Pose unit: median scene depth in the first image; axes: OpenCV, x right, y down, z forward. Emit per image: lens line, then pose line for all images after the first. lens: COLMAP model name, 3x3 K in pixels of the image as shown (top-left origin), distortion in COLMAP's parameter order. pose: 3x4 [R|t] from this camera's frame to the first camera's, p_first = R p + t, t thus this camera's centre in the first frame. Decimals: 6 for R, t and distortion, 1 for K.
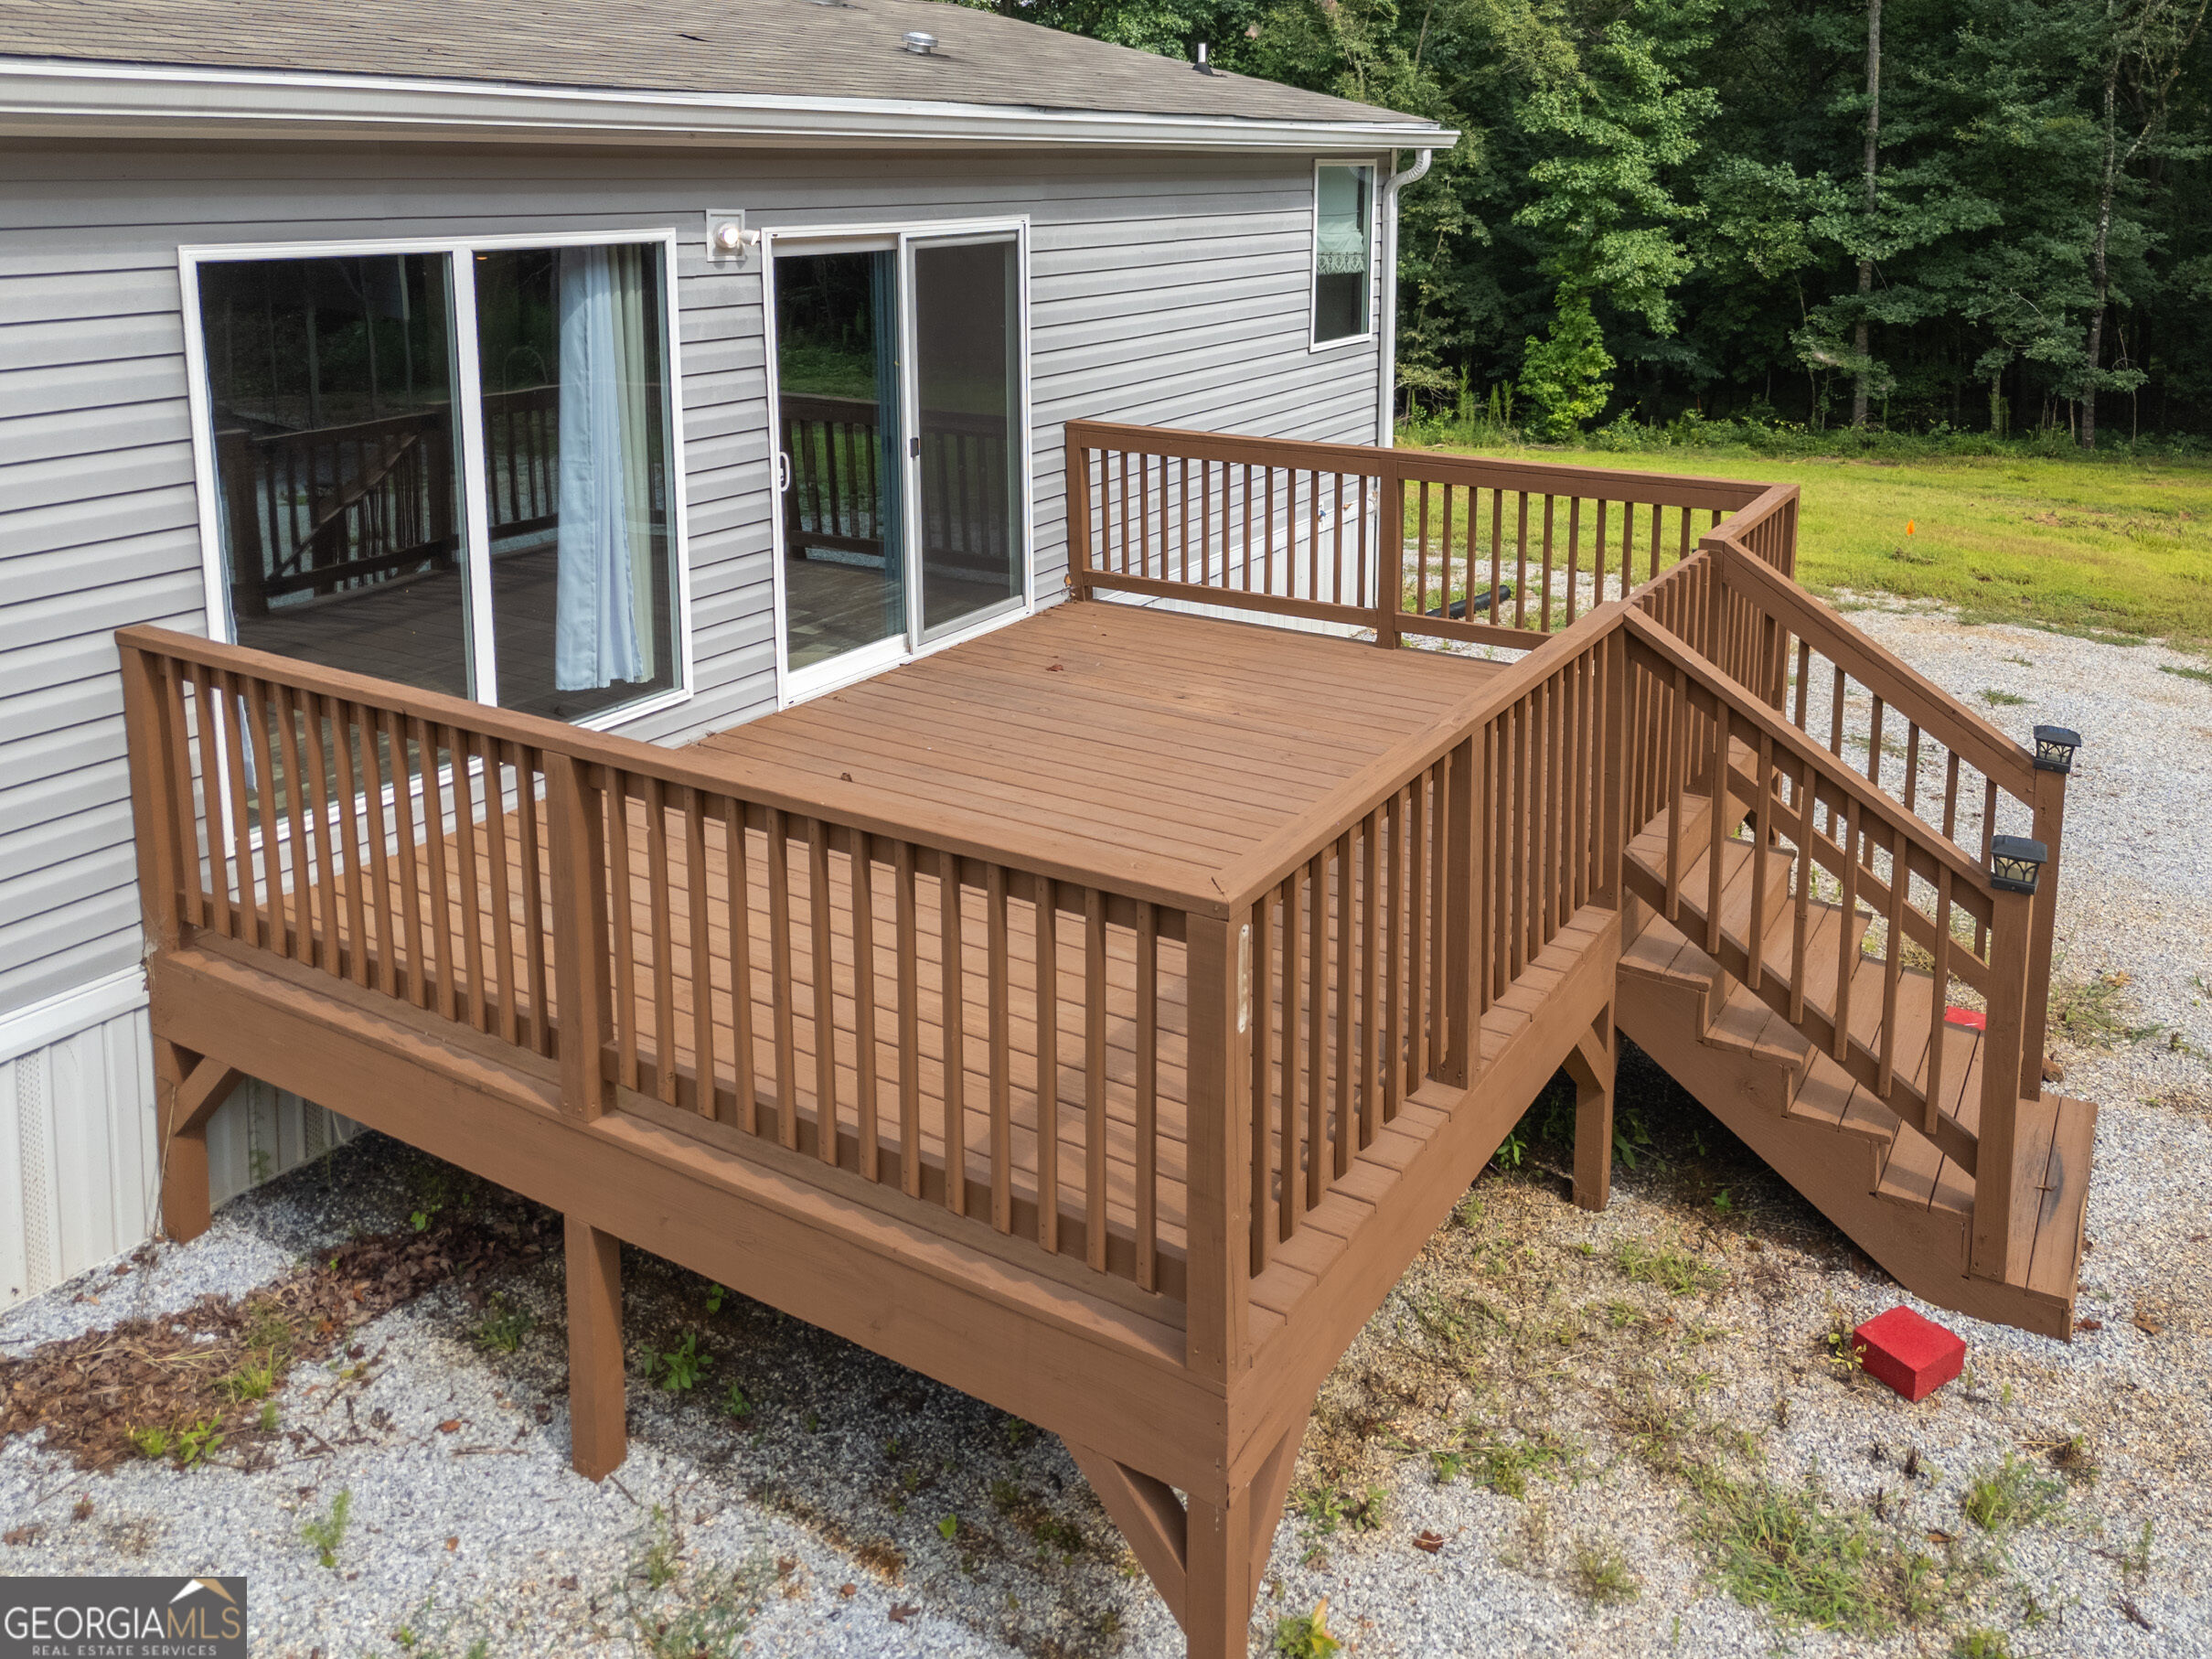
lens RADIAL K [[1746.9, 0, 1208.6], [0, 1746.9, 407.5], [0, 0, 1]] dist [0.031266, 0.000552]
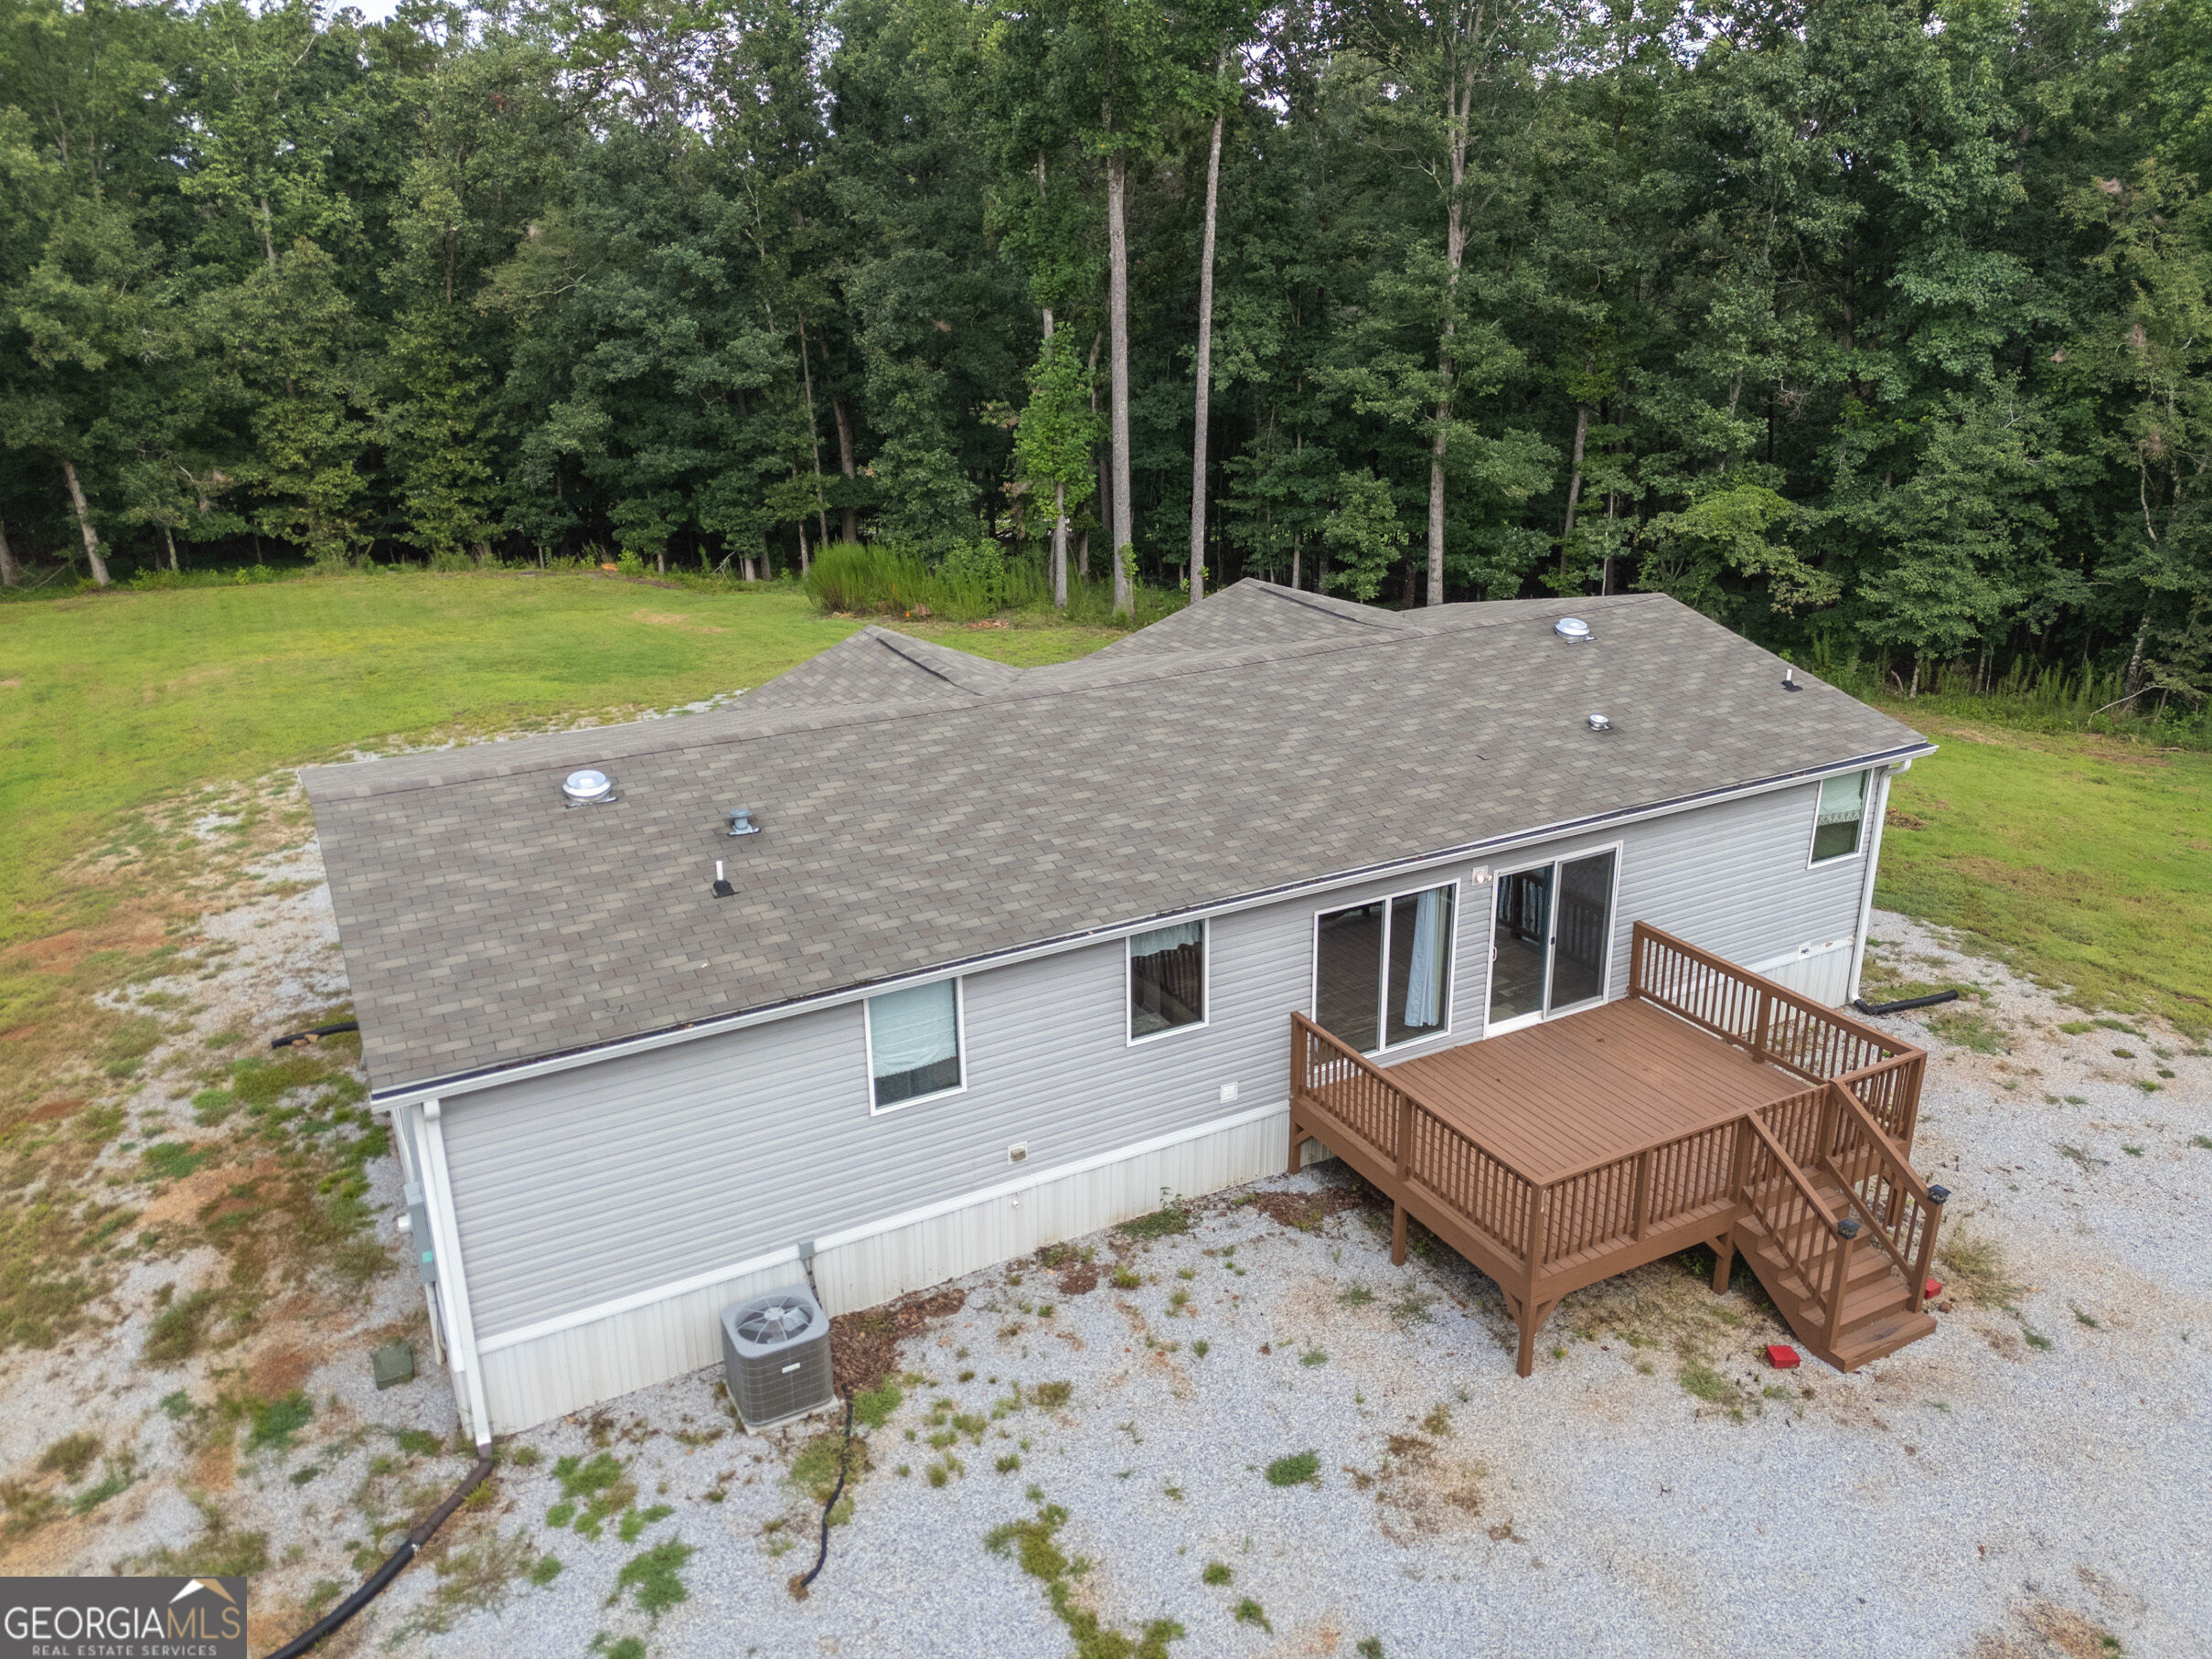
lens RADIAL K [[1624.7, 0, 1102.4], [0, 1624.7, 822.2], [0, 0, 1]] dist [0.070705, -0.063016]
pose [[0.851256, 0.162847, -0.498843, 0.475229], [-0.056849, 0.973652, 0.220838, -0.709434], [0.521663, -0.159631, 0.838085, -1.412170]]
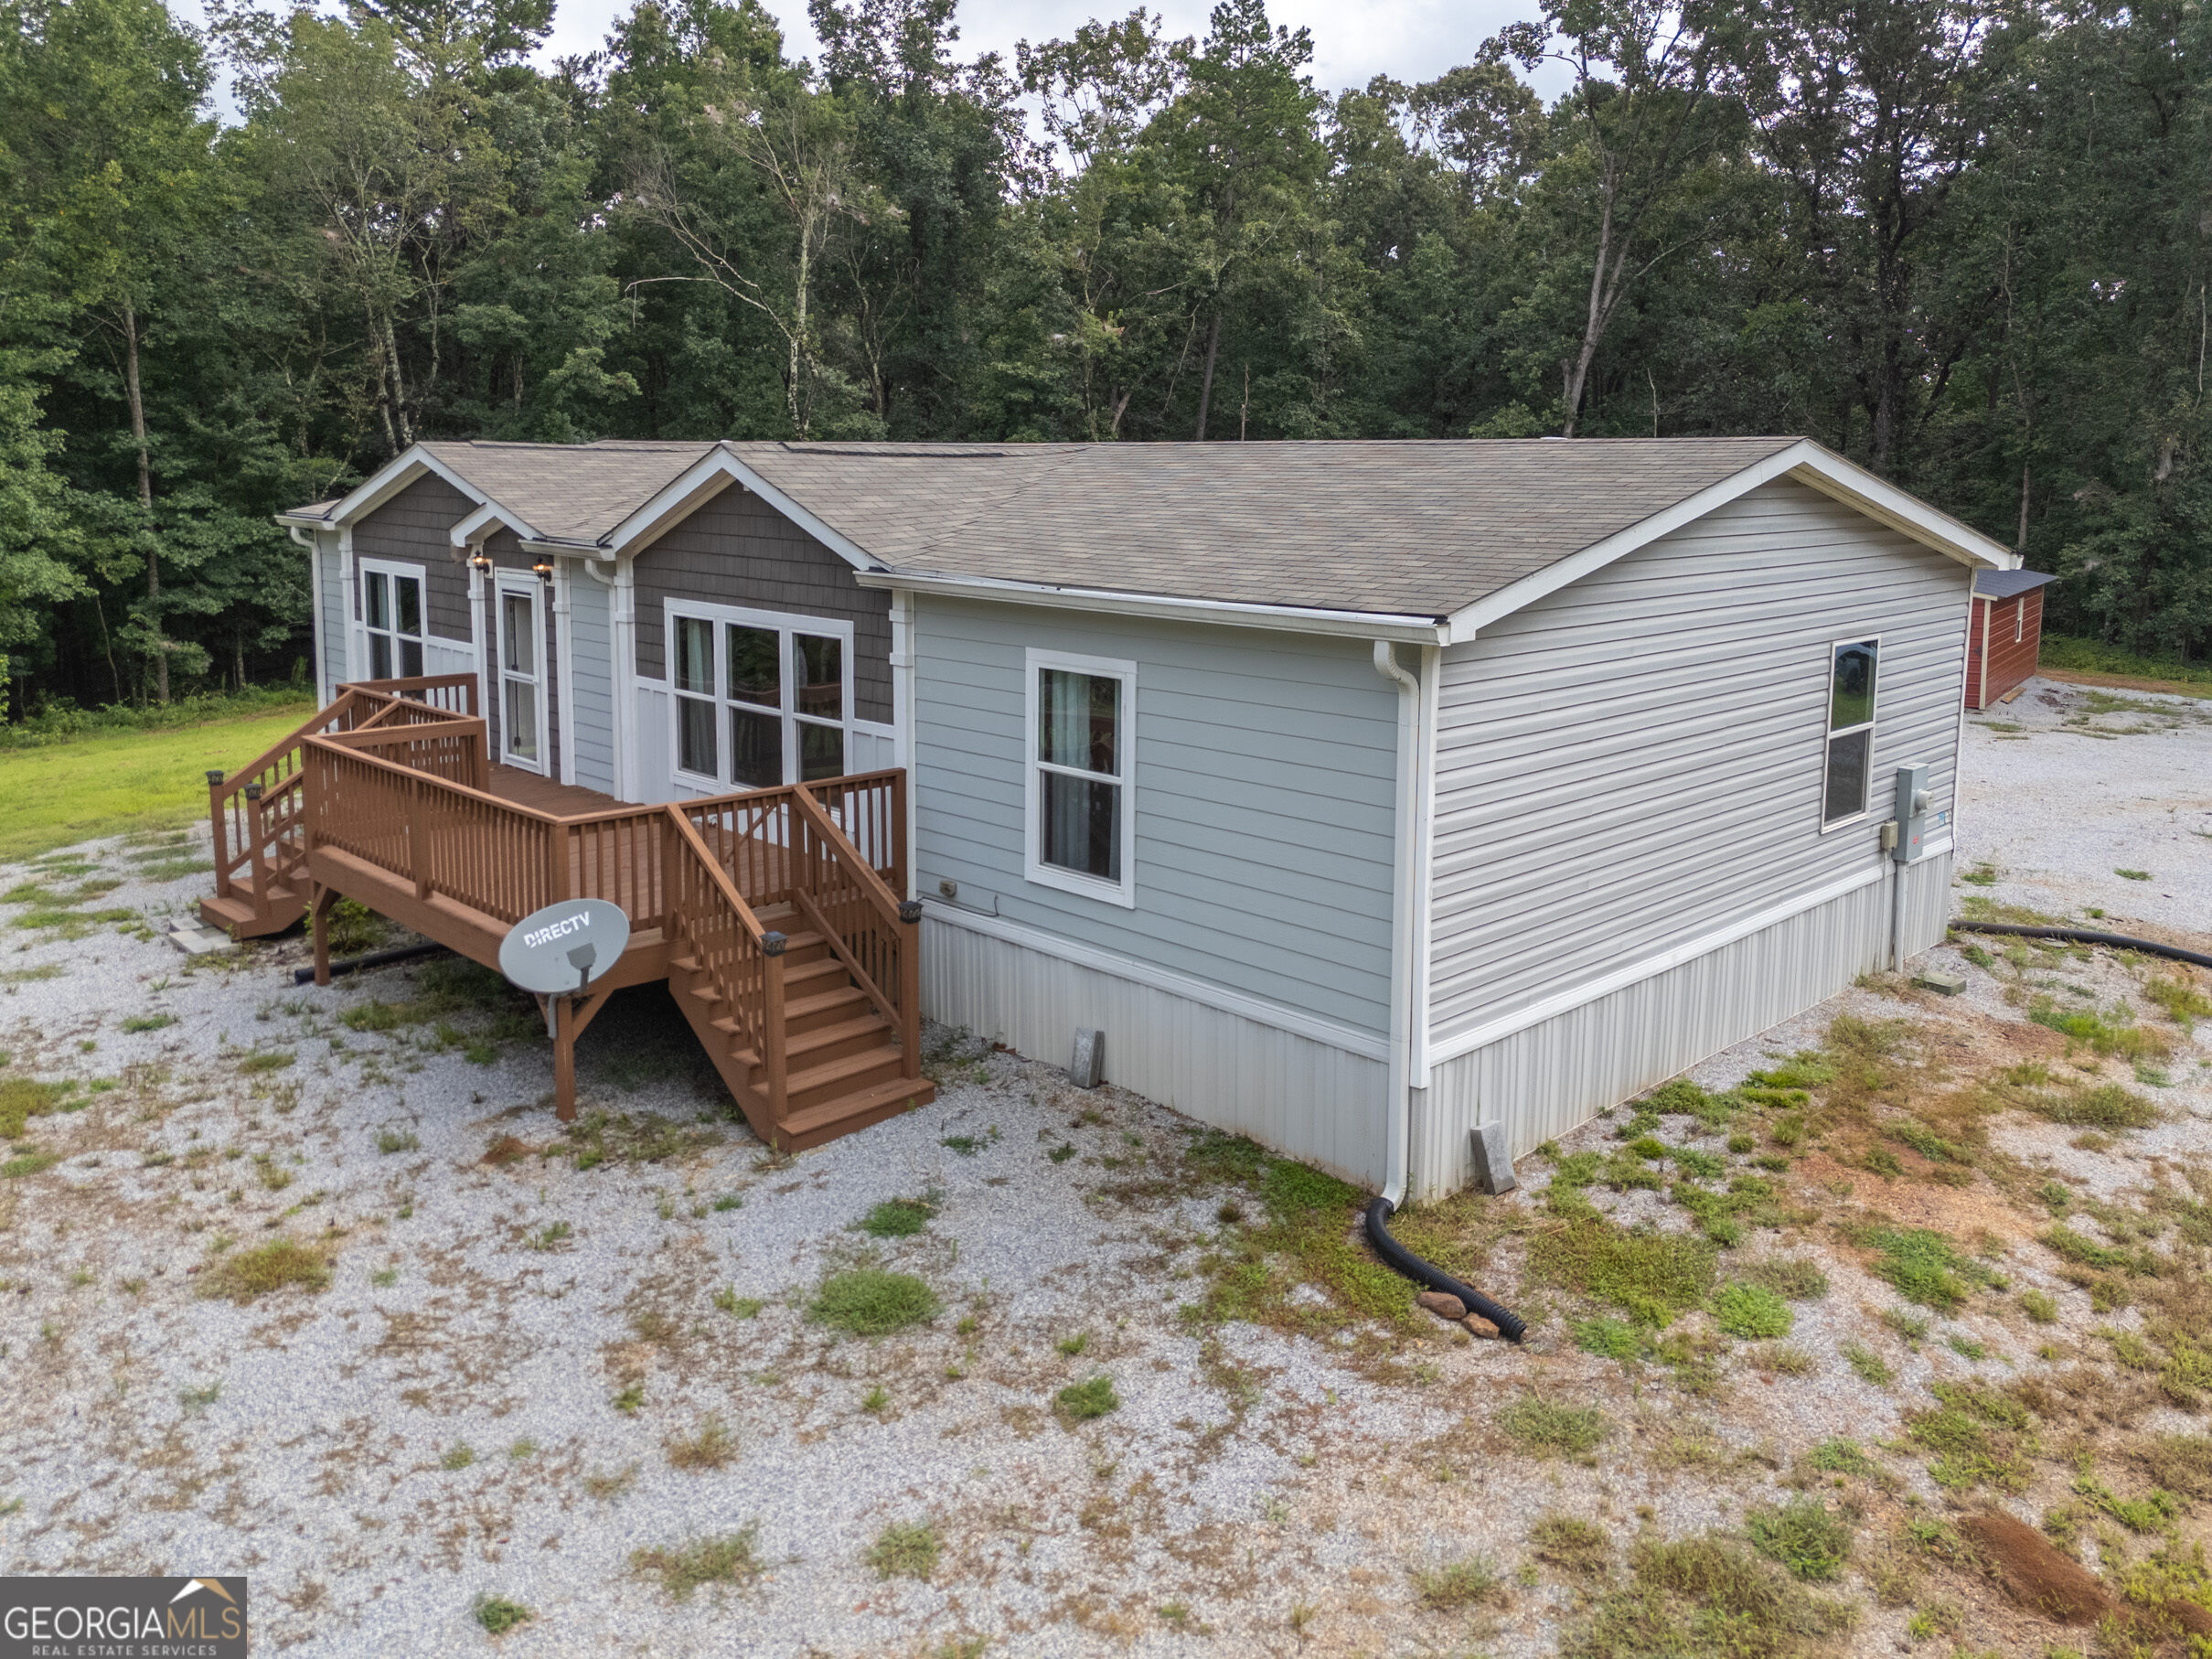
lens RADIAL K [[1651.9, 0, 1106.0], [0, 1651.9, 829.5], [0, 0, 1]] dist [0.044366, -0.000796]
pose [[0.261547, -0.216005, 0.940710, -3.460456], [0.136401, 0.973127, 0.185525, -0.195263], [-0.955504, 0.079790, 0.283982, 0.186102]]
